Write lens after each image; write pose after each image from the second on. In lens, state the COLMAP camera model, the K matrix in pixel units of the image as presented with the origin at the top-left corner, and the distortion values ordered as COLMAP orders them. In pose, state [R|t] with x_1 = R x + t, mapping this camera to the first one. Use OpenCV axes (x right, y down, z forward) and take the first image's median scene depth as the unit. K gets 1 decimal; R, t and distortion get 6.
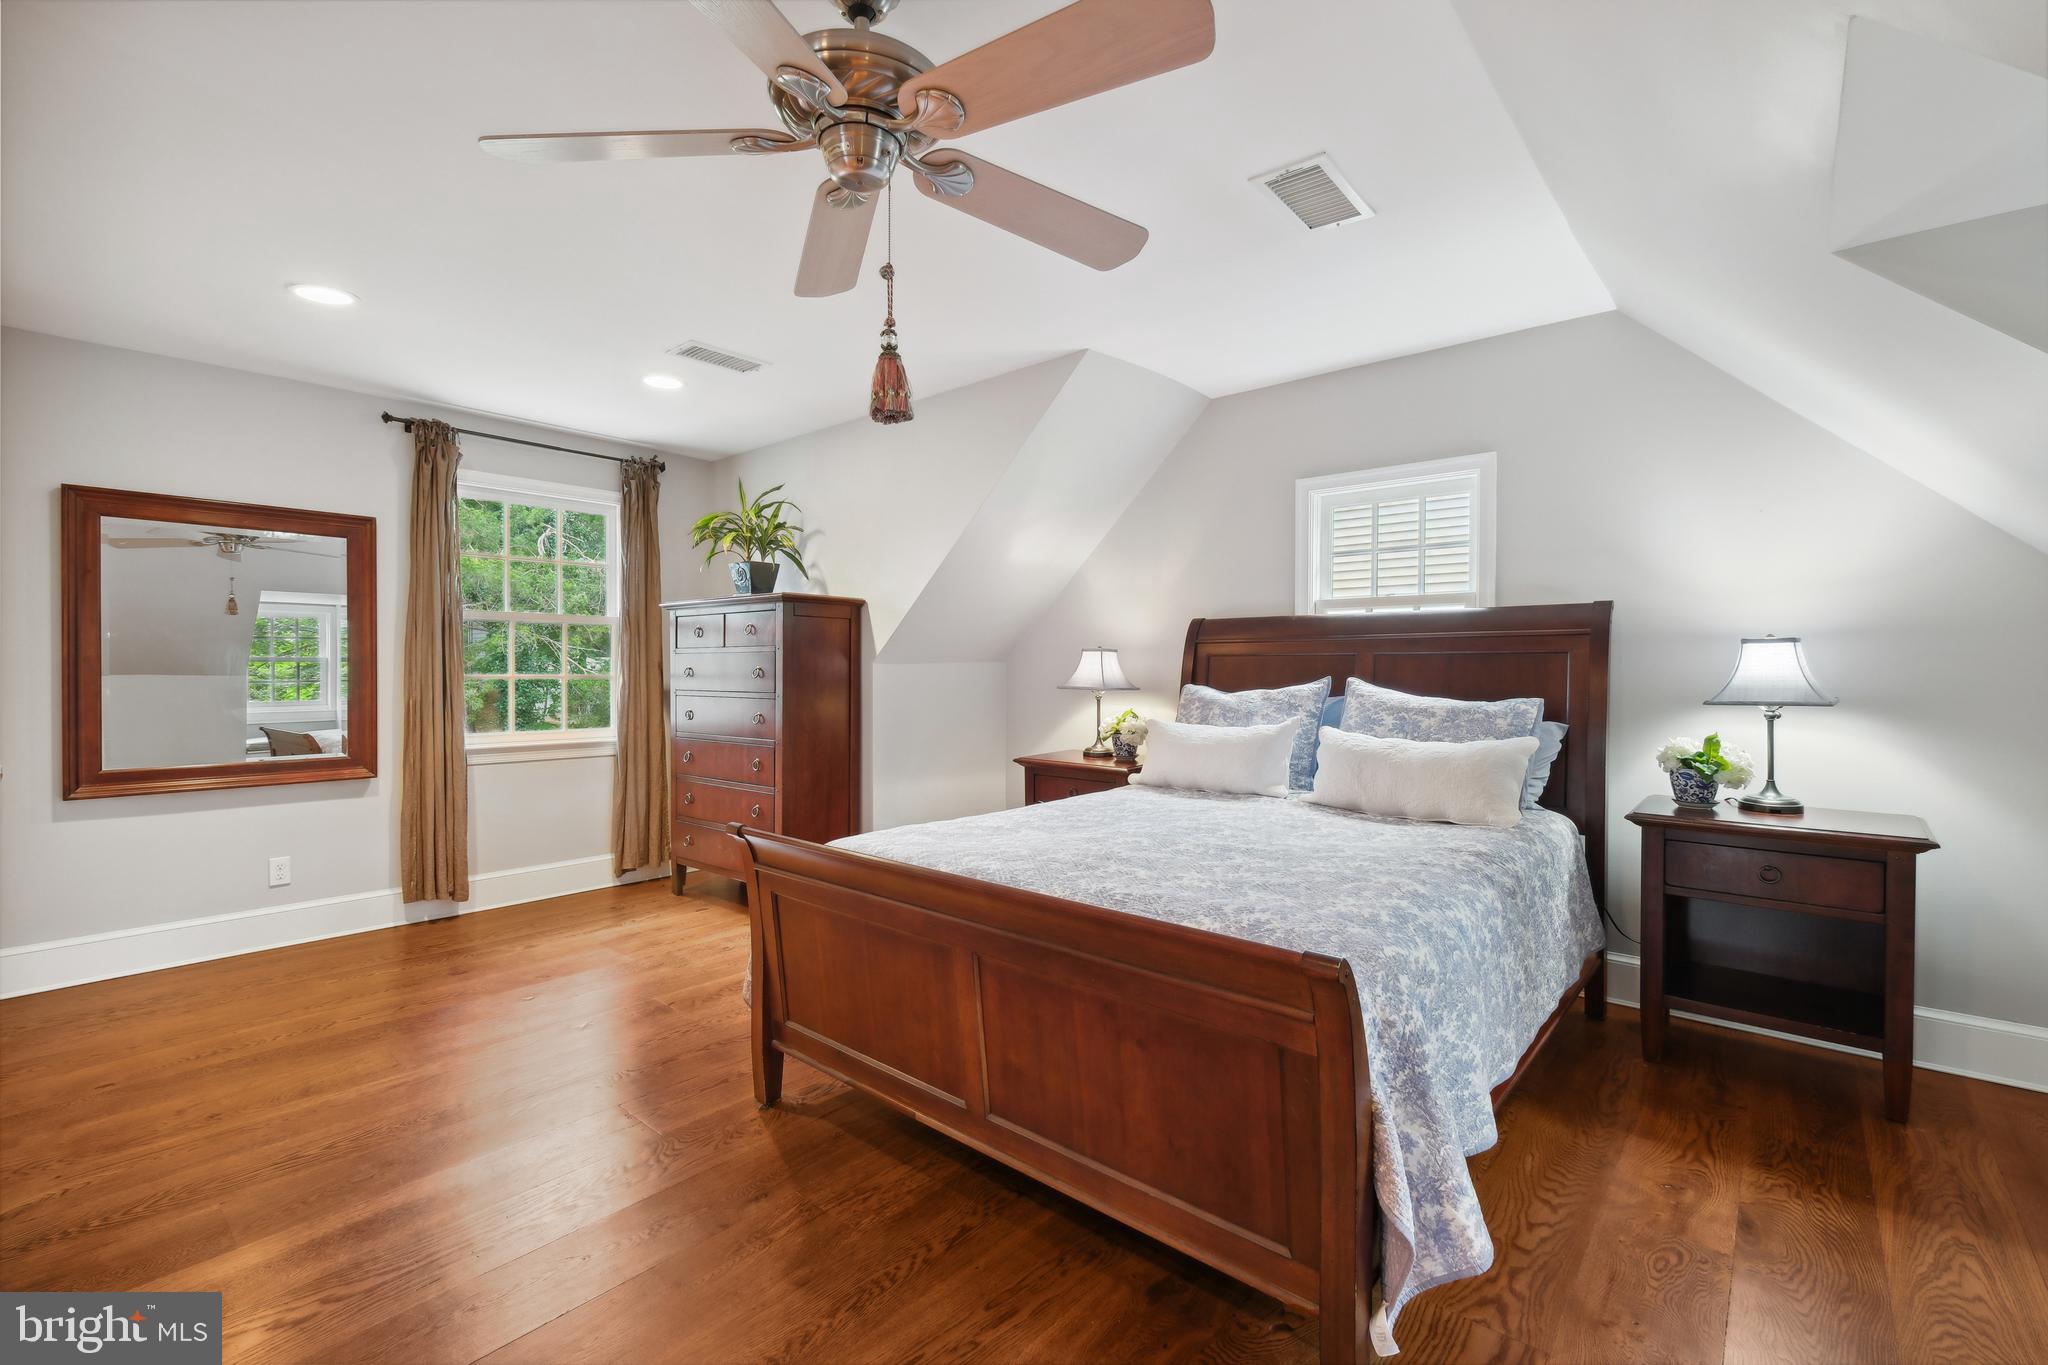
lens RADIAL K [[898.1, 0, 1022.9], [0, 898.1, 677.1], [0, 0, 1]] dist [-0.002780, 0.000606]
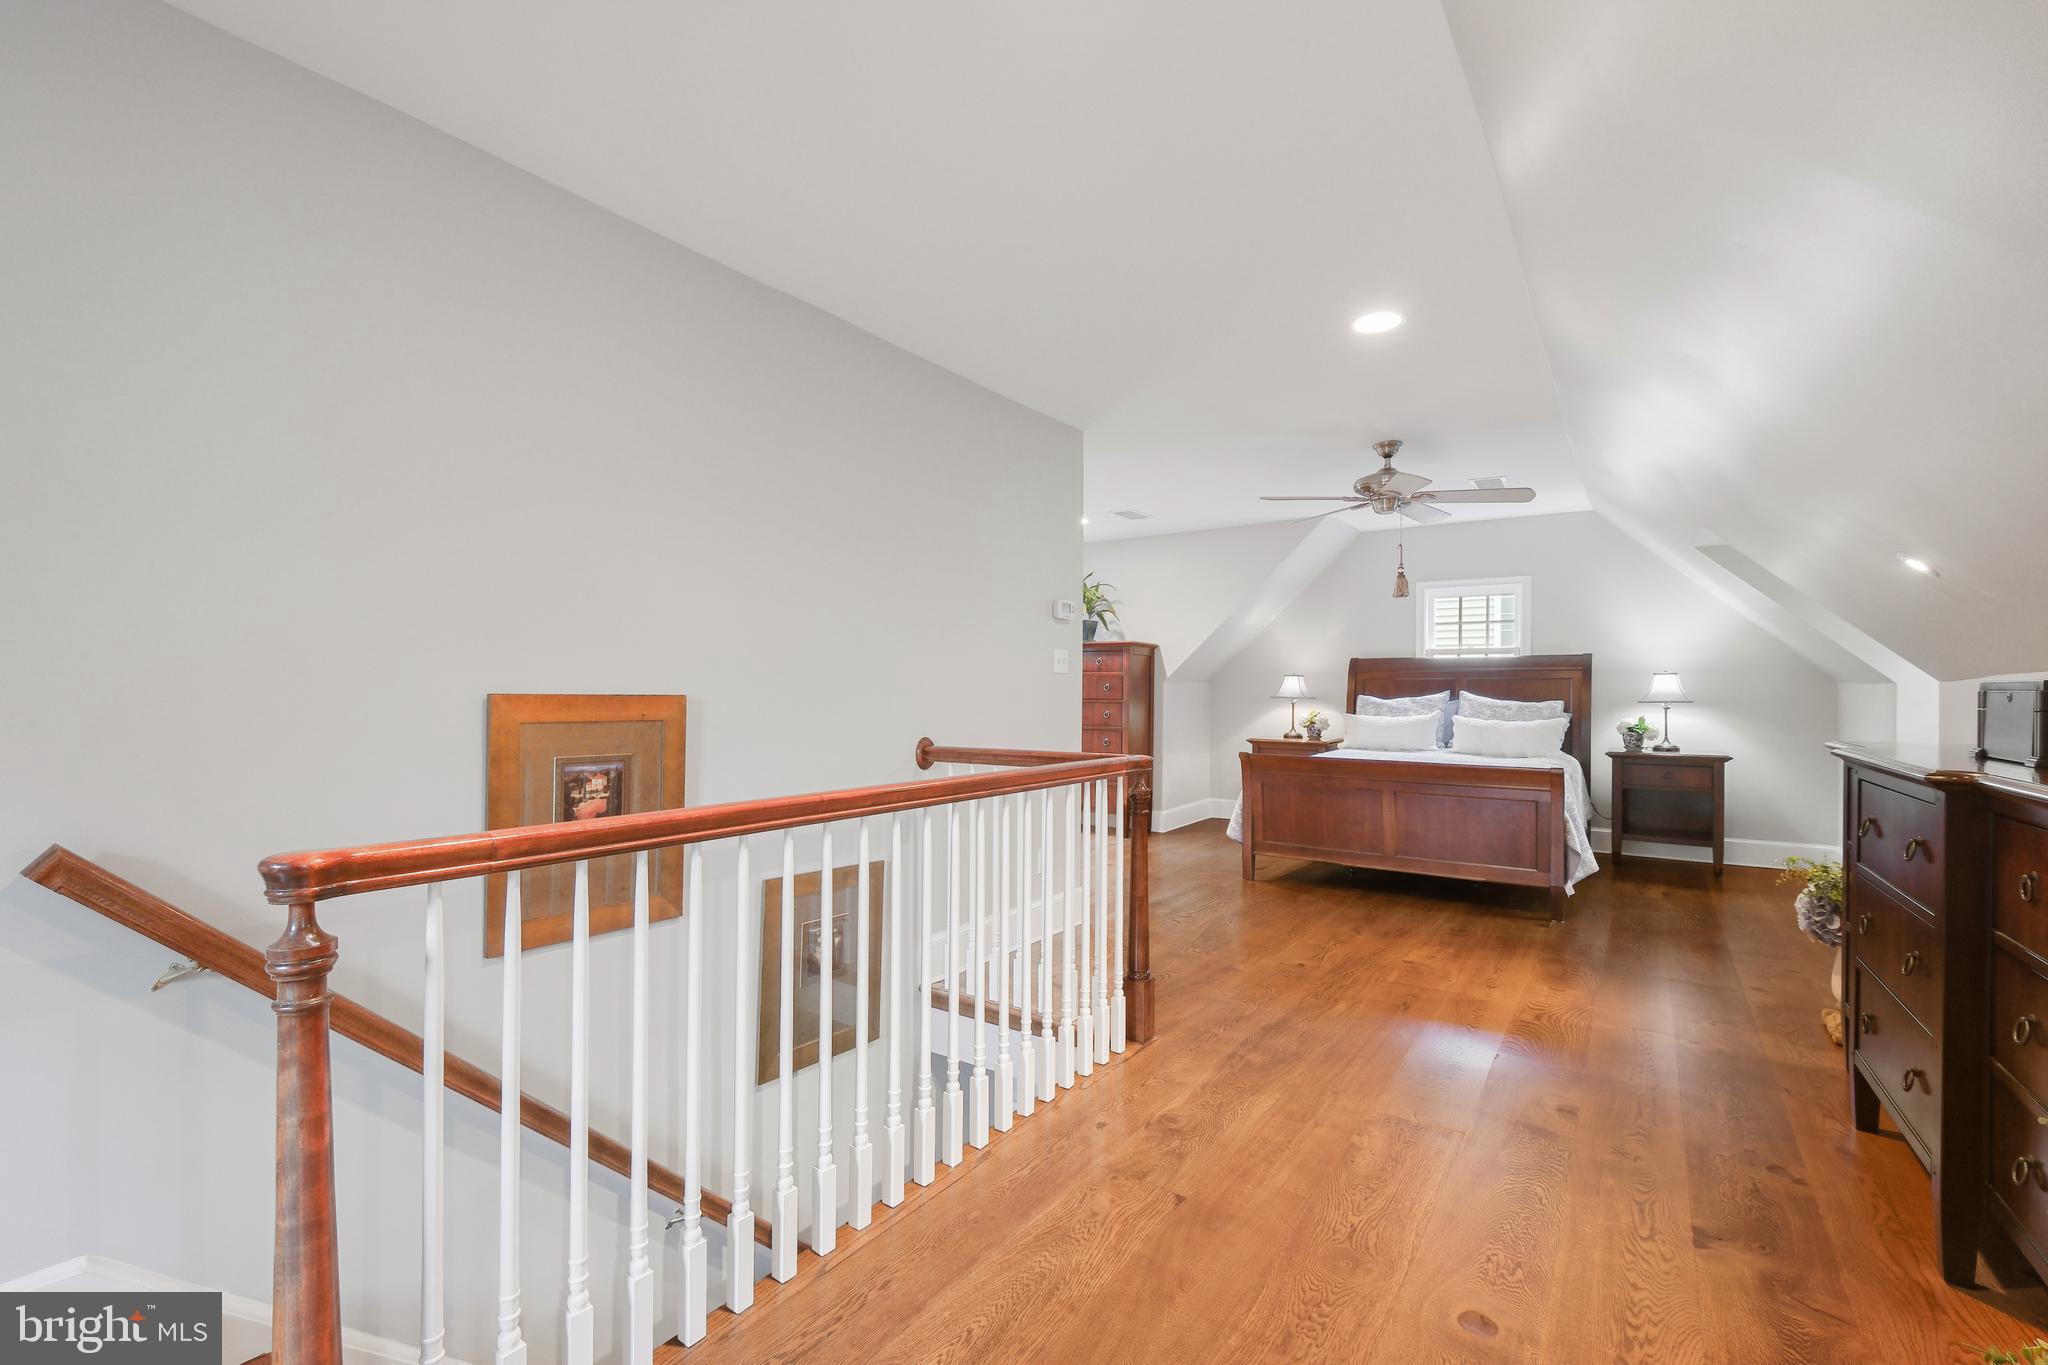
lens RADIAL K [[893.2, 0, 1024.1], [0, 893.2, 693.9], [0, 0, 1]] dist [-0.010021, 0.002809]
pose [[0.994895, 0.004893, 0.100792, -0.846831], [-0.004214, 0.999967, -0.006940, 0.027095], [-0.100823, 0.006480, 0.994883, -0.900529]]
